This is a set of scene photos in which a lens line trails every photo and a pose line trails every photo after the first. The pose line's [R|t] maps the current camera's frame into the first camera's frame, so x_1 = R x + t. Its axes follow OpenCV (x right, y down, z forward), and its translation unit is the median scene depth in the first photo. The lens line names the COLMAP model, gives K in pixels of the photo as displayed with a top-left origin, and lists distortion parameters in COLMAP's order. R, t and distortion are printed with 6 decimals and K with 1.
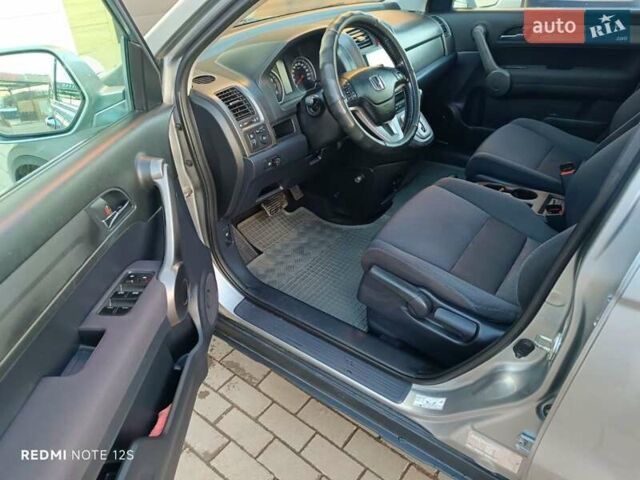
lens RADIAL K [[449.9, 0, 317.8], [0, 449.9, 241.4], [0, 0, 1]] dist [0.031699, -0.015693]
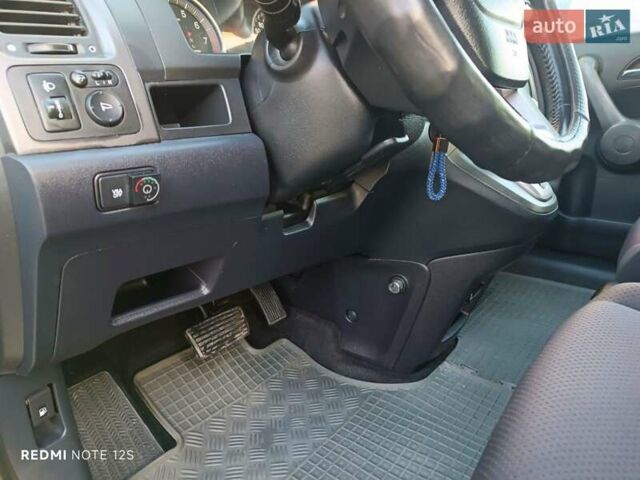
lens RADIAL K [[449.9, 0, 318.3], [0, 449.9, 236.3], [0, 0, 1]] dist [0.031699, -0.015693]
pose [[0.998513, 0.034887, -0.041879, 0.030118], [-0.045426, 0.957262, -0.285632, -0.056554], [0.030124, 0.287110, 0.957424, 0.612616]]
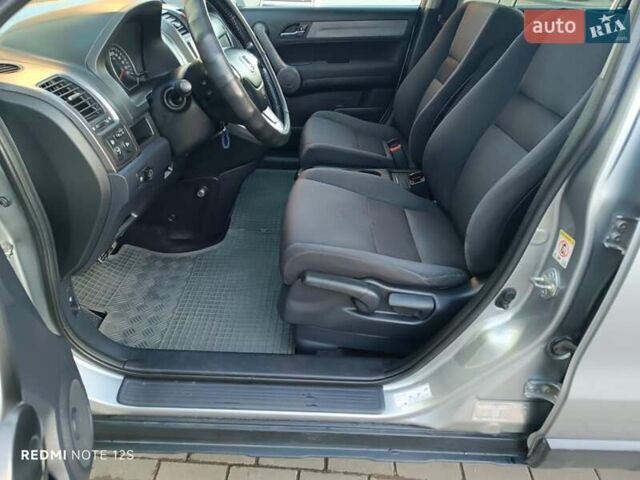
lens RADIAL K [[449.9, 0, 315.6], [0, 449.9, 240.9], [0, 0, 1]] dist [0.031699, -0.015693]
pose [[0.812568, -0.243342, 0.529639, -0.240769], [0.271865, 0.962013, 0.024902, -0.016773], [-0.515579, 0.123756, 0.847858, 0.216209]]
